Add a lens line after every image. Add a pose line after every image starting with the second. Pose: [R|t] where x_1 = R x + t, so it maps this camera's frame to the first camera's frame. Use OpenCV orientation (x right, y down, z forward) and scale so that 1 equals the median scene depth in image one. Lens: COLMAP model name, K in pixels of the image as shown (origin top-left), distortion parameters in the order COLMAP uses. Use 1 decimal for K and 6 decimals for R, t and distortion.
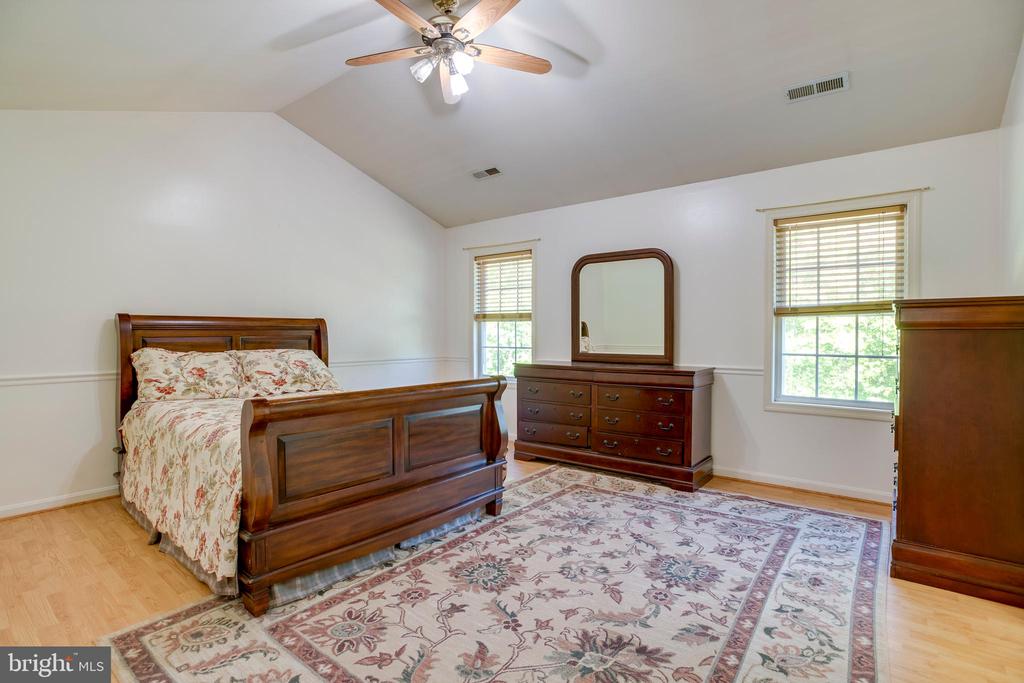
lens RADIAL K [[493.9, 0, 510.2], [0, 493.9, 336.9], [0, 0, 1]] dist [-0.048293, 0.014077]
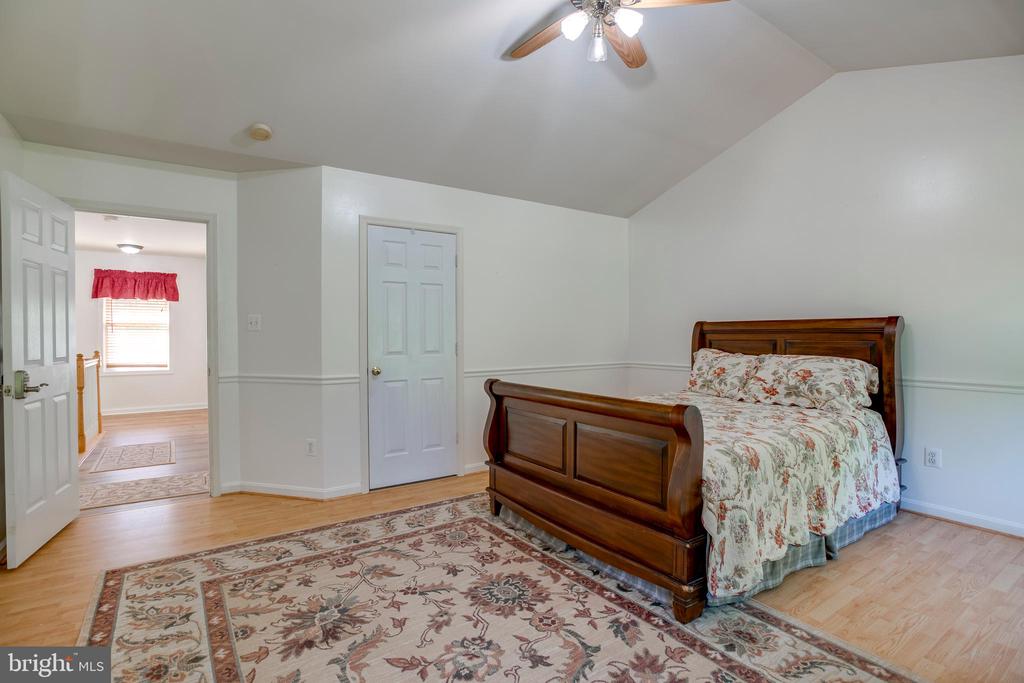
lens RADIAL K [[493.9, 0, 509.4], [0, 493.9, 340.5], [0, 0, 1]] dist [-0.048293, 0.014077]
pose [[-0.296883, 0.007341, -0.954886, 0.765002], [-0.007943, 0.999917, 0.010157, -0.008818], [0.954881, 0.010600, -0.296800, 1.162212]]
